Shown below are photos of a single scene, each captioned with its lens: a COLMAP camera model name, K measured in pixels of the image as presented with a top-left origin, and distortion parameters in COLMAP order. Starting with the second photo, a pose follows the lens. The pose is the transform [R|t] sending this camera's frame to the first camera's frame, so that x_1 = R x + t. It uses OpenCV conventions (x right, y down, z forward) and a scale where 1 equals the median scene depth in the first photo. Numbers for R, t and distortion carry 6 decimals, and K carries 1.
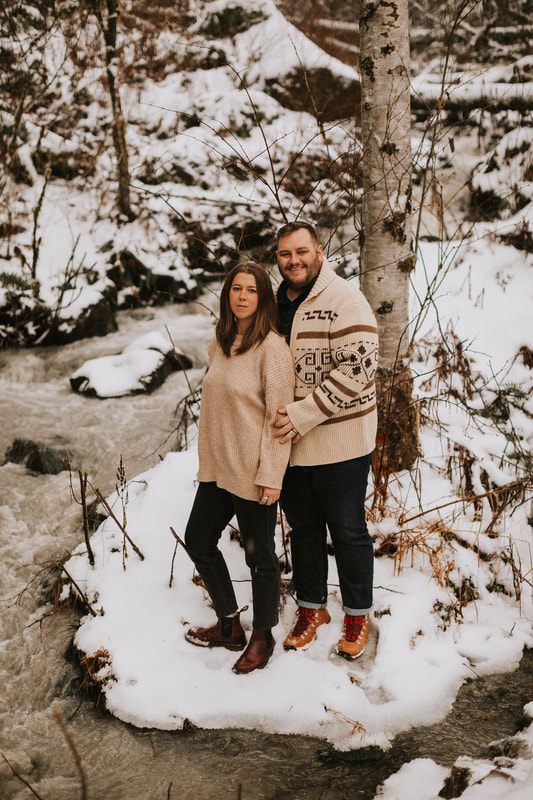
lens RADIAL K [[1180.7, 0, 266.5], [0, 1180.7, 400.0], [0, 0, 1]] dist [-0.185800, 0.499332]
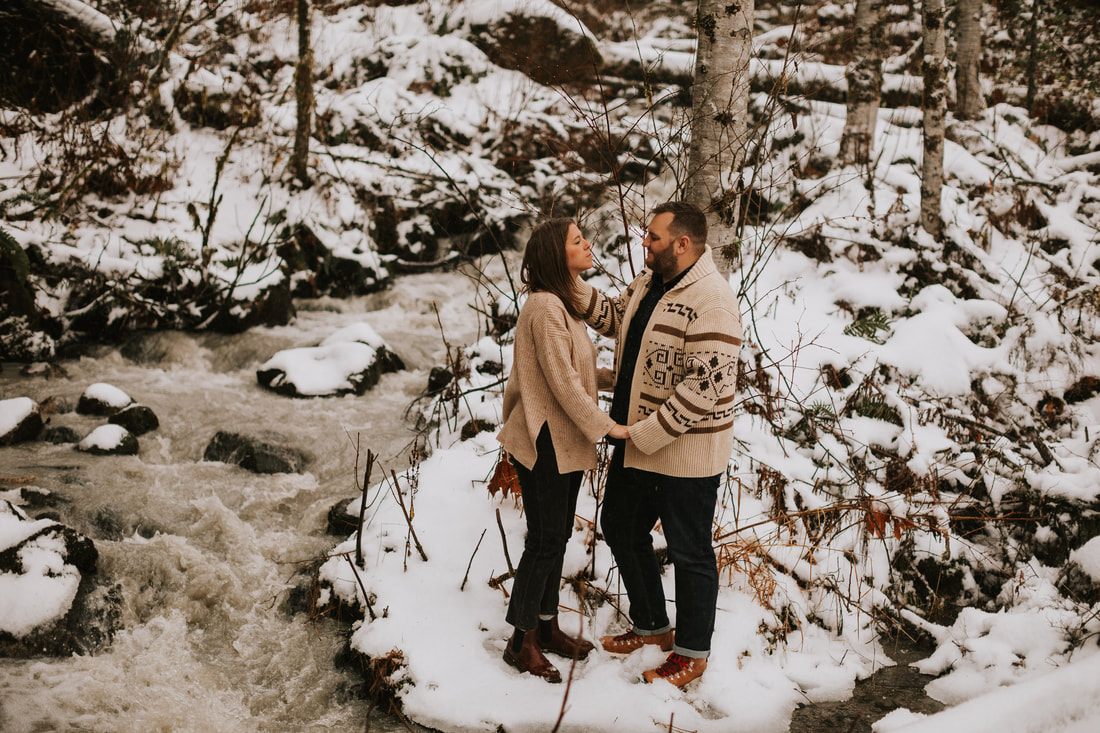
lens RADIAL K [[1623.5, 0, 550.0], [0, 1623.5, 366.5], [0, 0, 1]] dist [-0.185800, 0.499332]
pose [[0.991234, 0.073105, 0.110052, -0.064055], [-0.066095, 0.995625, -0.066052, 0.027126], [-0.114399, 0.058199, 0.991729, -0.082714]]
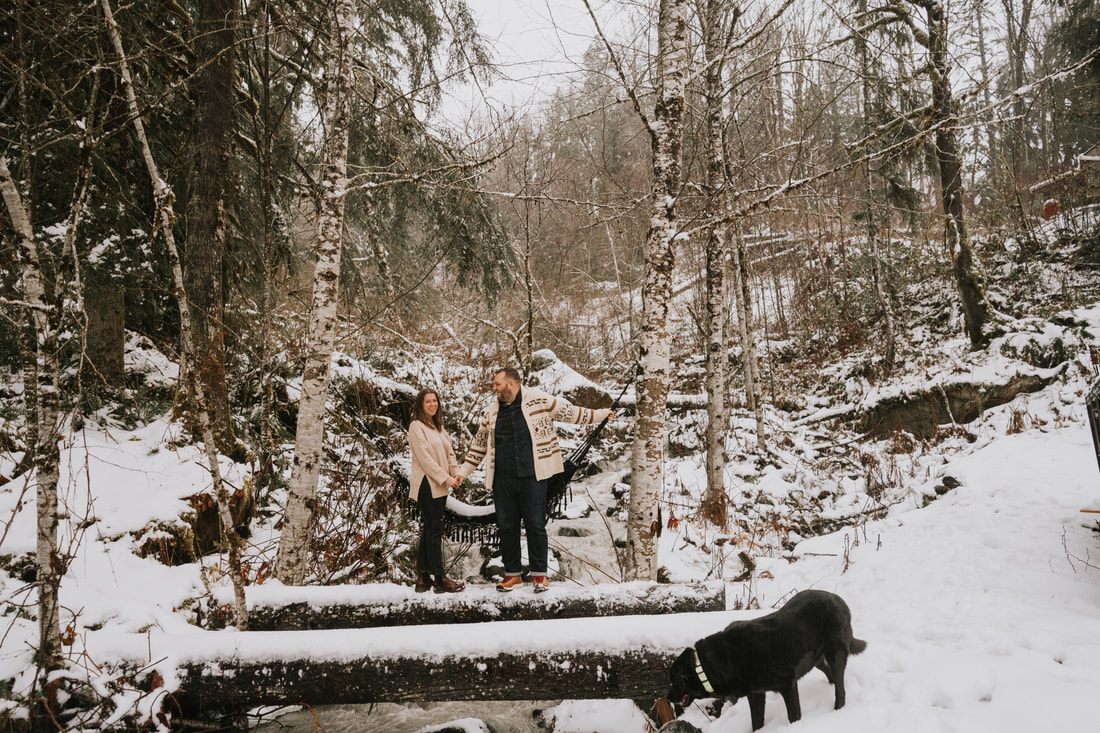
lens RADIAL K [[781.0, 0, 550.0], [0, 781.0, 366.5], [0, 0, 1]] dist [0.001118, 0.009321]
pose [[0.990013, 0.018525, 0.139757, -0.279245], [0.023397, 0.955993, -0.292456, 0.113919], [-0.139024, 0.292805, 0.946011, -0.421497]]
